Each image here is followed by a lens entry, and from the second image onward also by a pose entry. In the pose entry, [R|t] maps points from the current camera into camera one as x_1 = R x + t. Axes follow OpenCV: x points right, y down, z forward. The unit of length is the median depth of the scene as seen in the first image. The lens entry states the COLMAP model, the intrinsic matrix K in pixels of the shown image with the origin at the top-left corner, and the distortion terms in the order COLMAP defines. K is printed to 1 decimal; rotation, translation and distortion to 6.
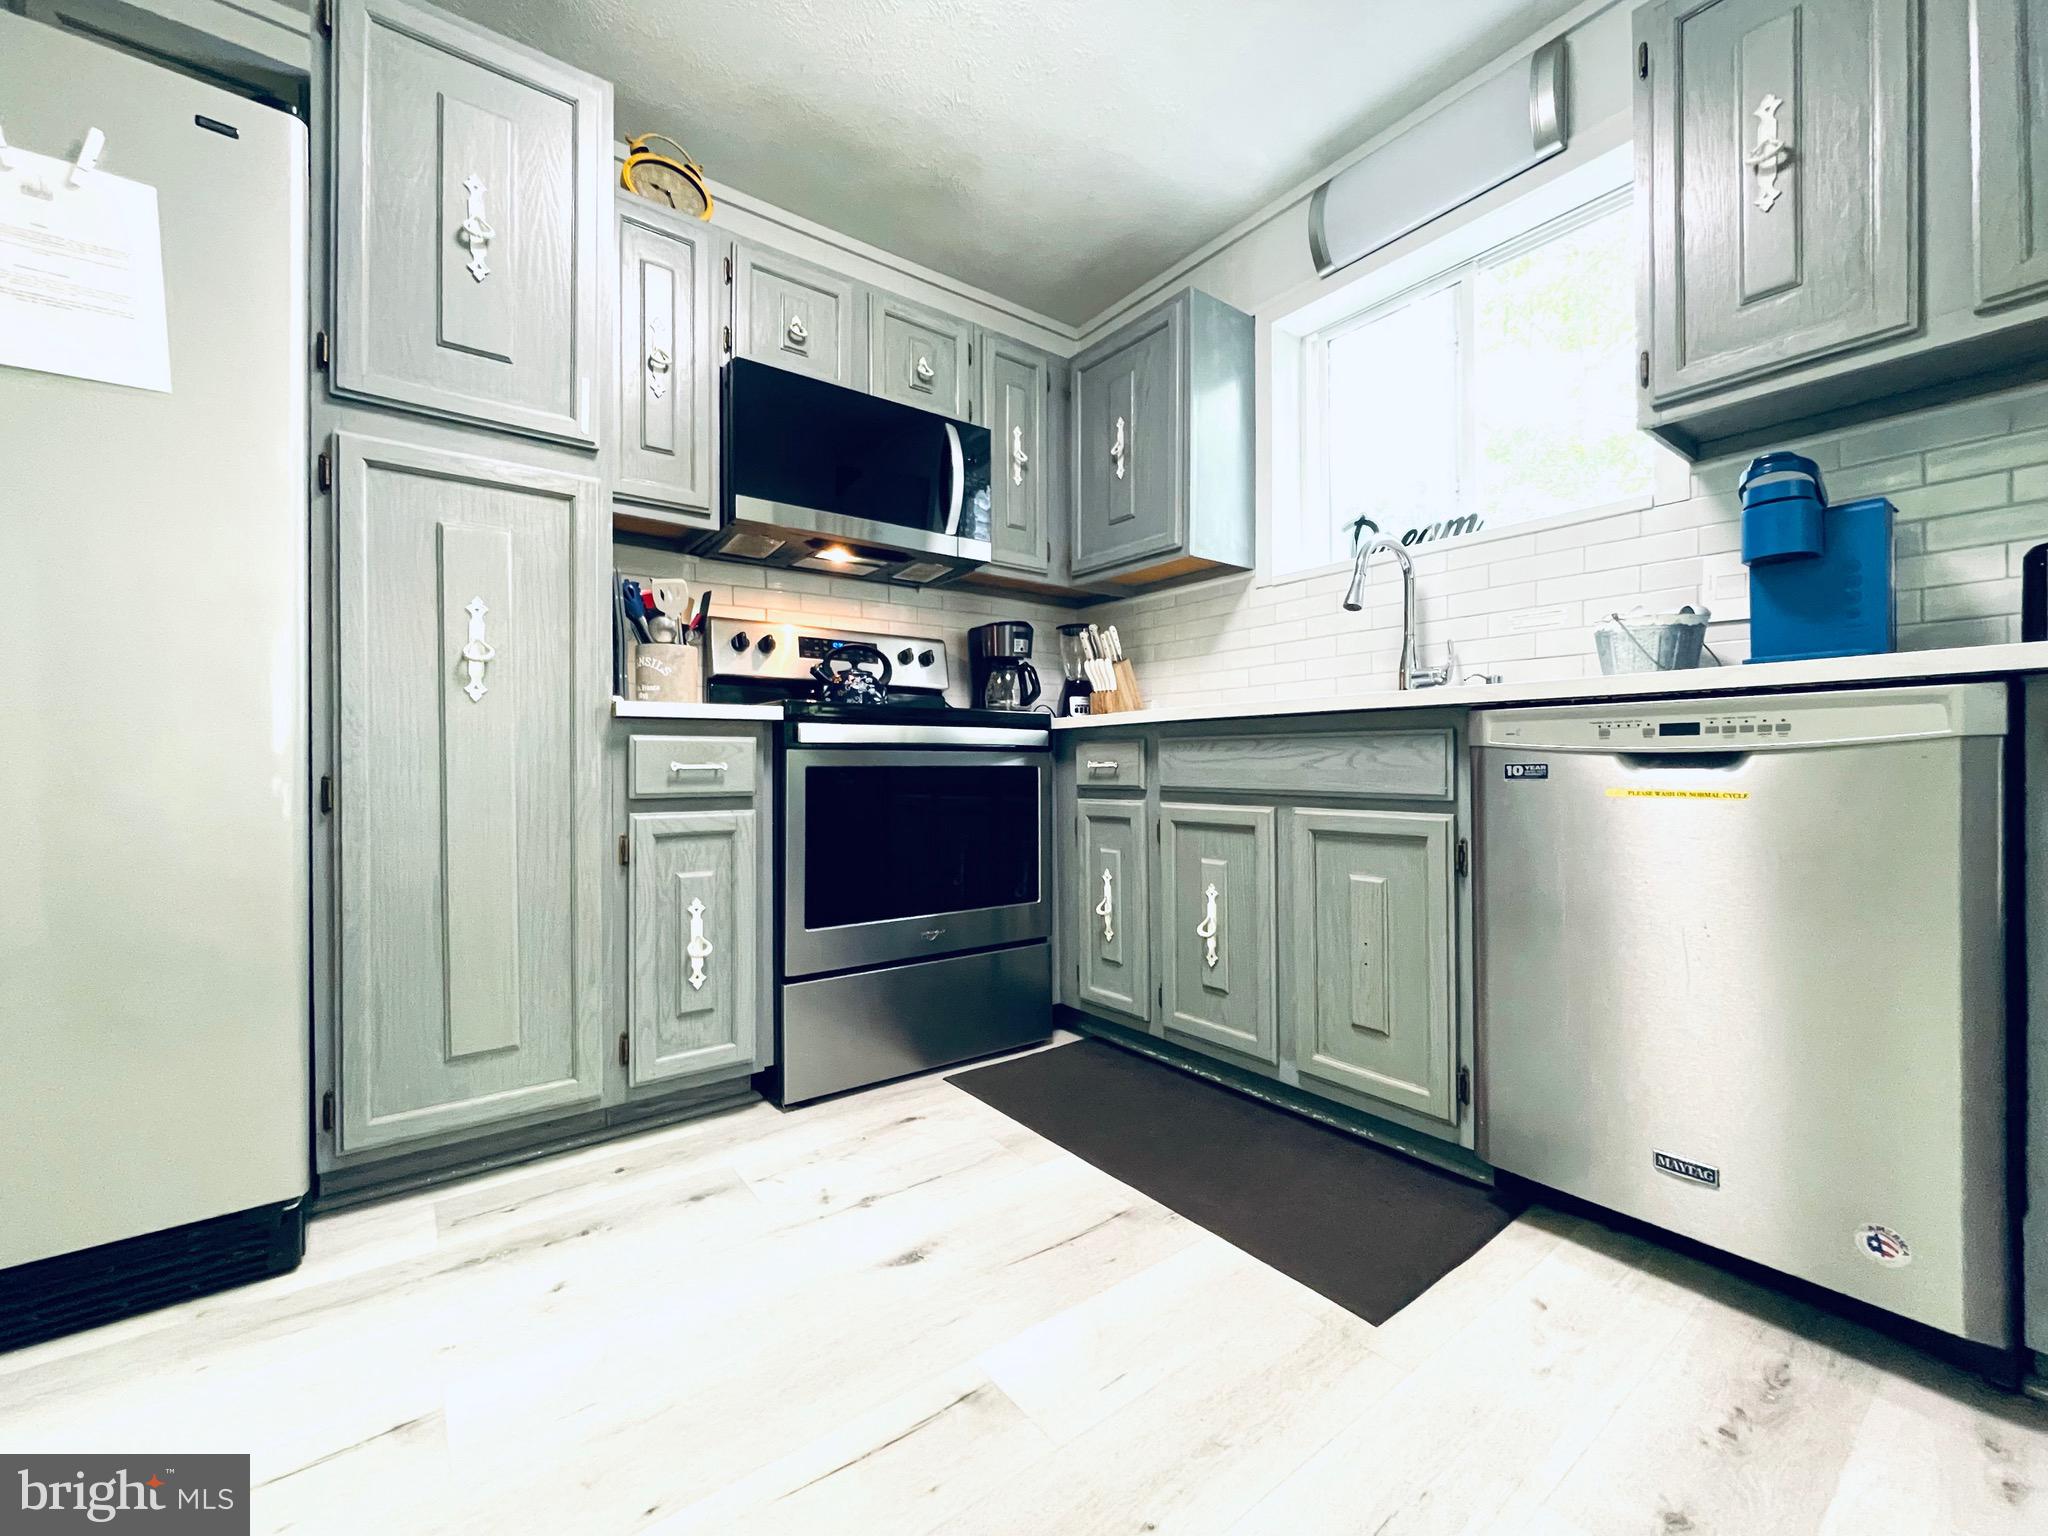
lens RADIAL K [[827.9, 0, 1024.0], [0, 827.9, 768.0], [0, 0, 1]] dist [-0.001825, -0.000239]
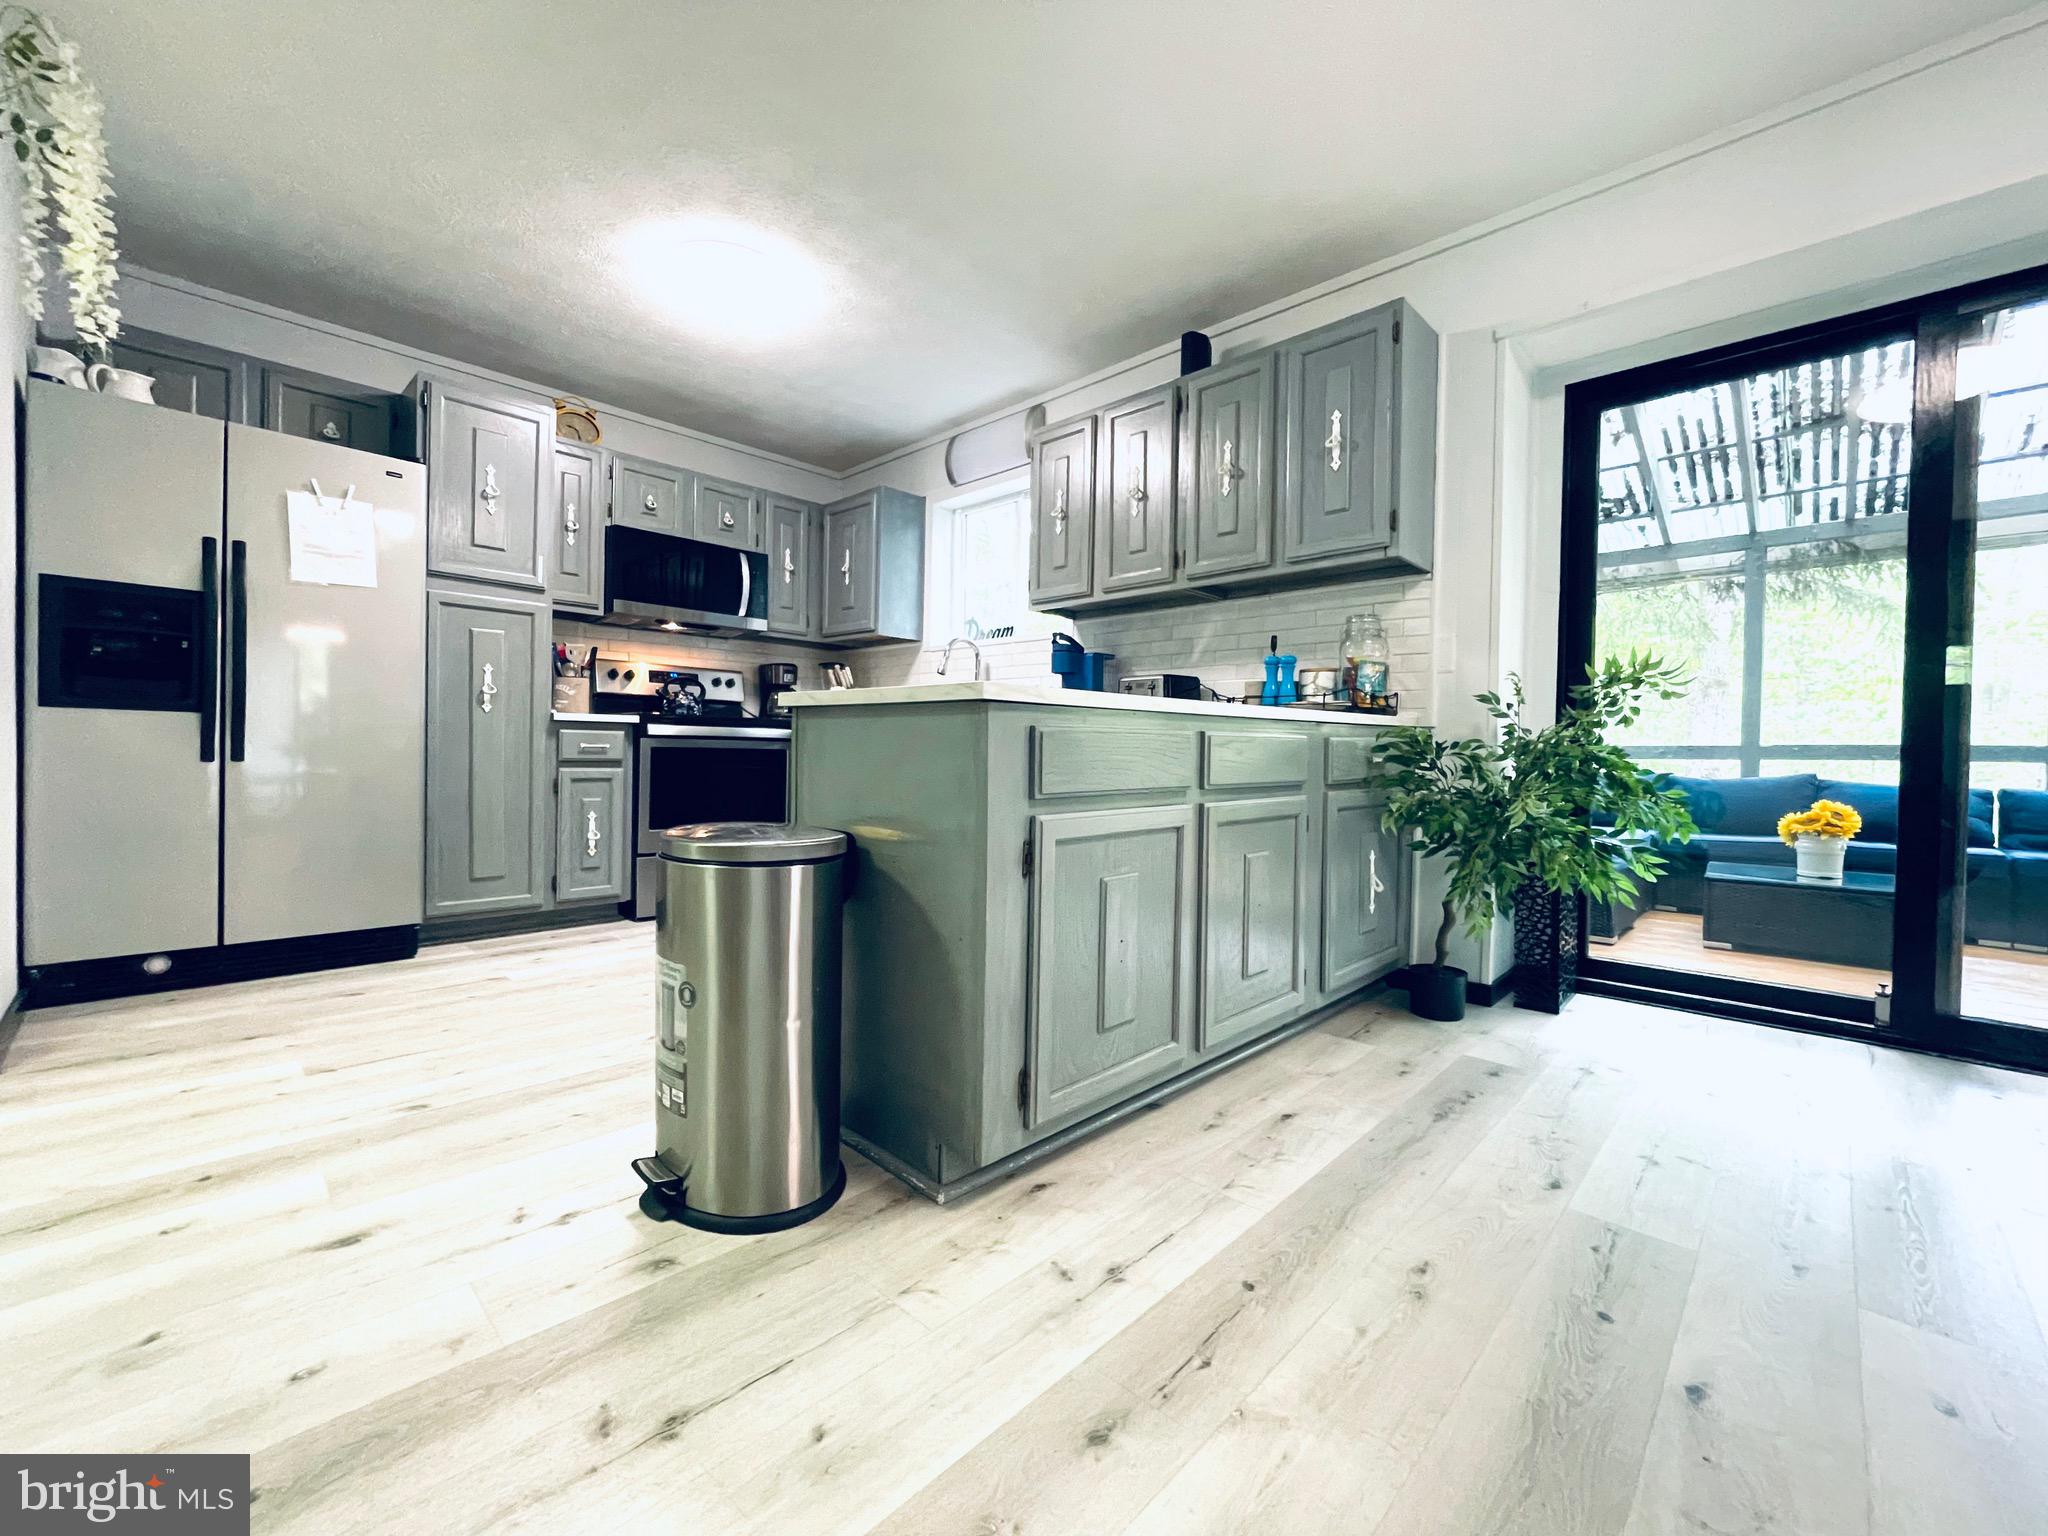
lens RADIAL K [[827.9, 0, 1024.0], [0, 827.9, 768.0], [0, 0, 1]] dist [-0.001825, -0.000239]
pose [[0.987379, 0.020854, 0.156999, 0.245274], [-0.023665, 0.999591, 0.016053, -0.002887], [-0.156600, -0.019566, 0.987468, -0.872812]]
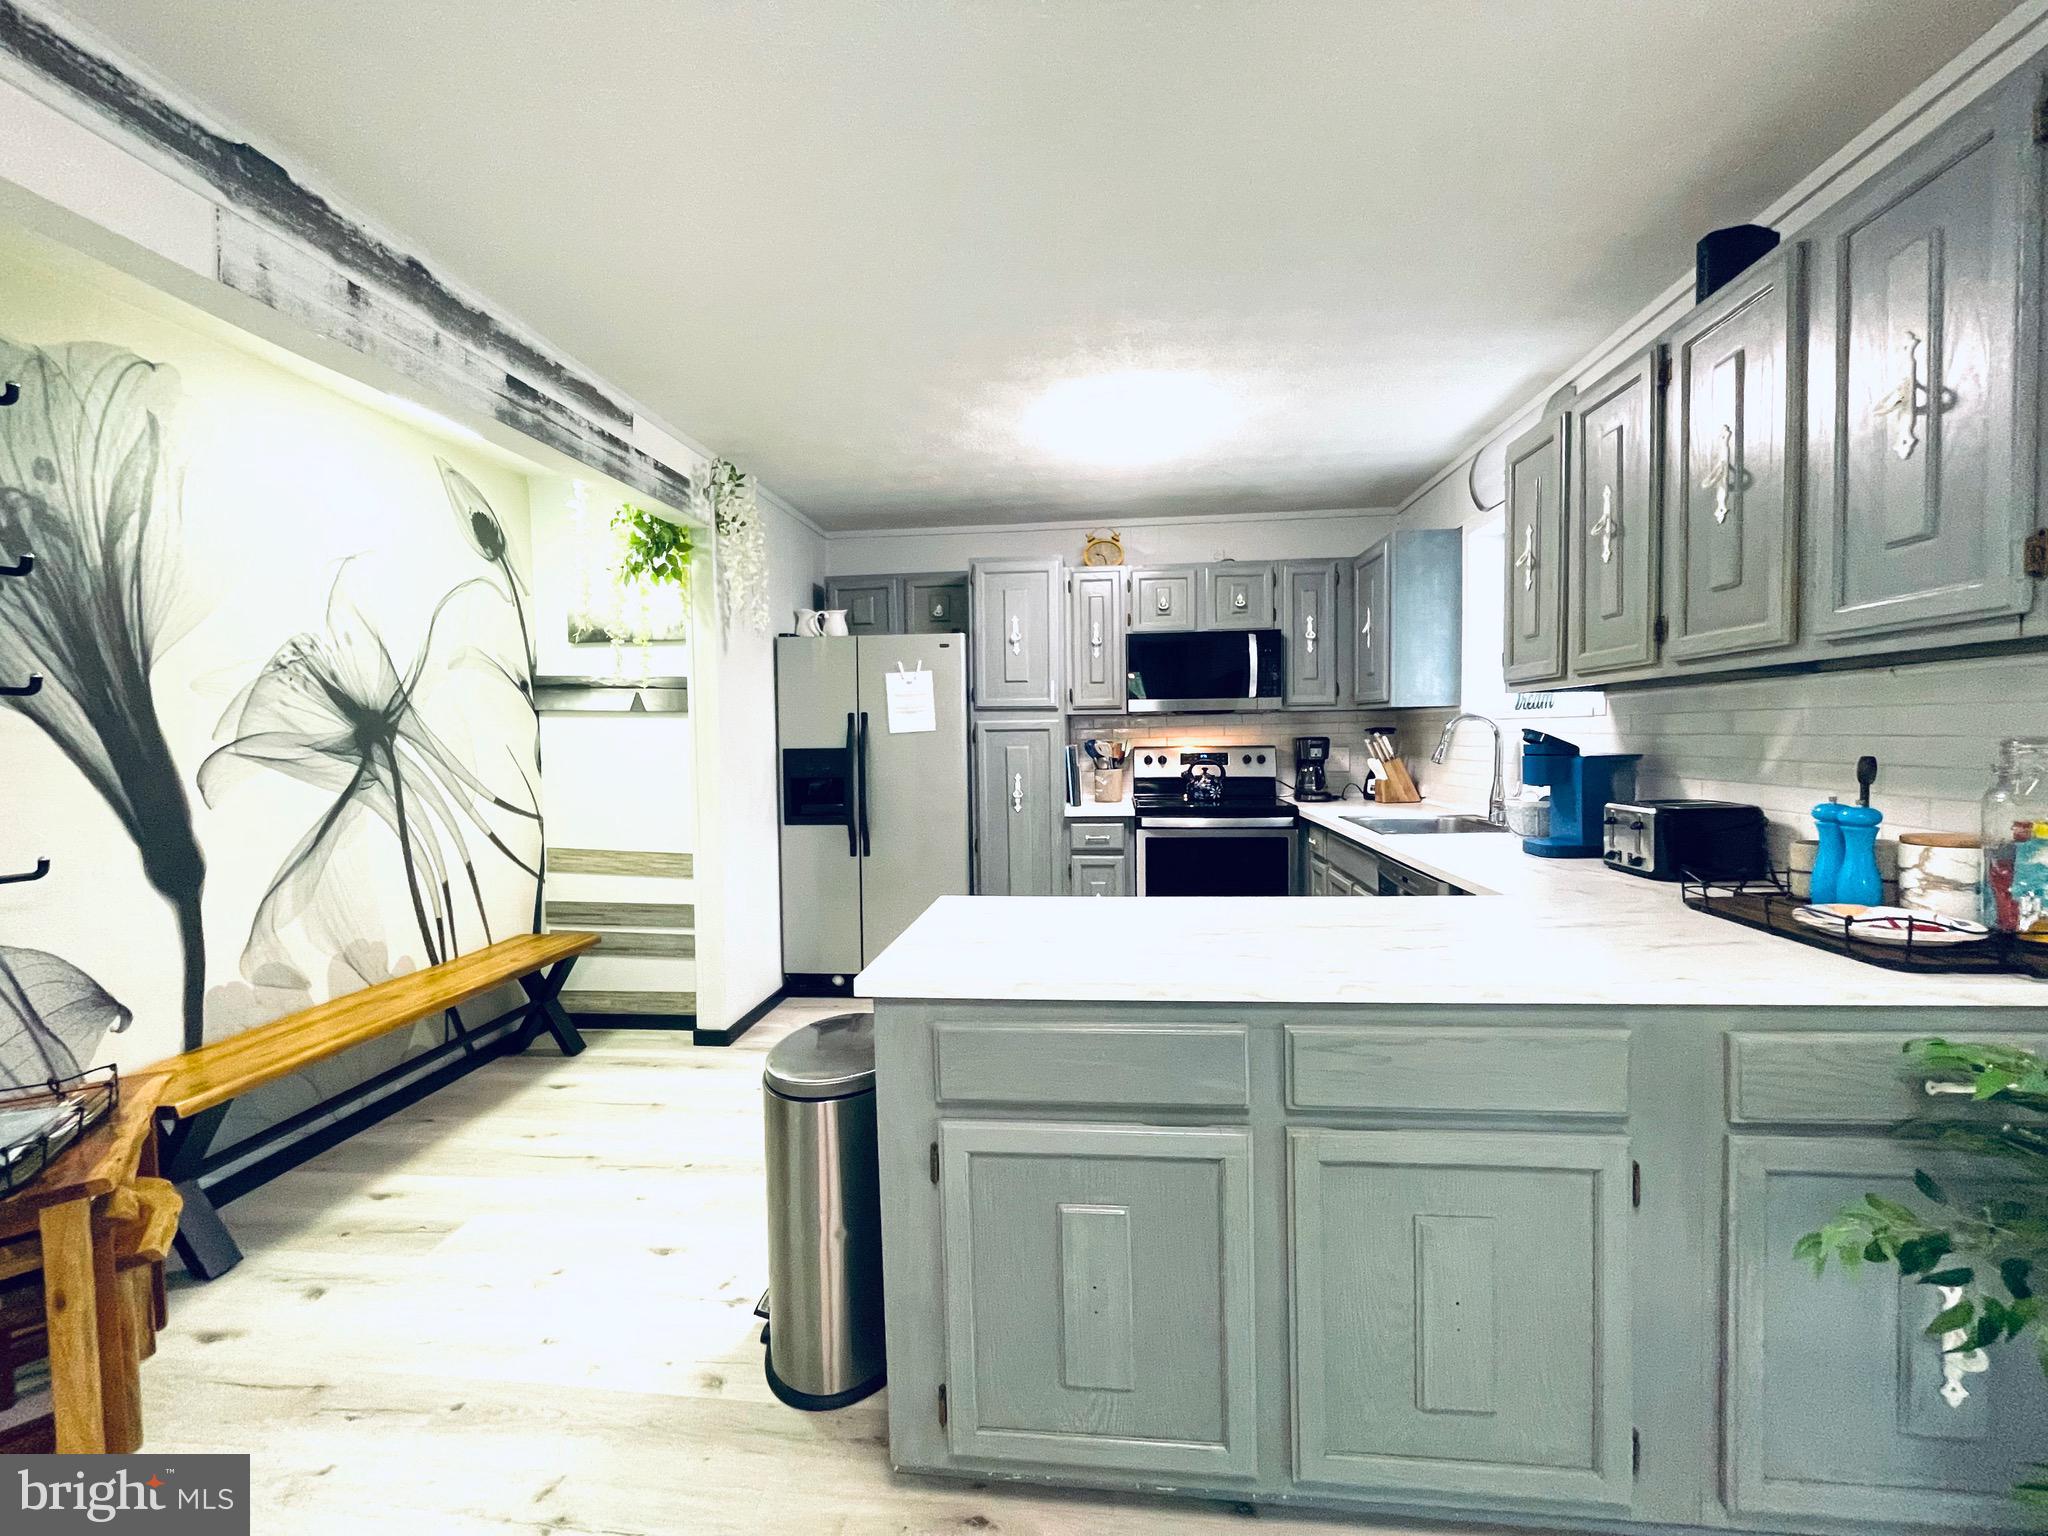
lens RADIAL K [[827.9, 0, 1024.0], [0, 827.9, 768.0], [0, 0, 1]] dist [-0.001825, -0.000239]
pose [[0.733720, 0.020577, -0.679141, 0.774805], [0.009336, 0.999142, 0.040359, -0.219448], [0.679388, -0.035952, 0.732898, -0.627698]]
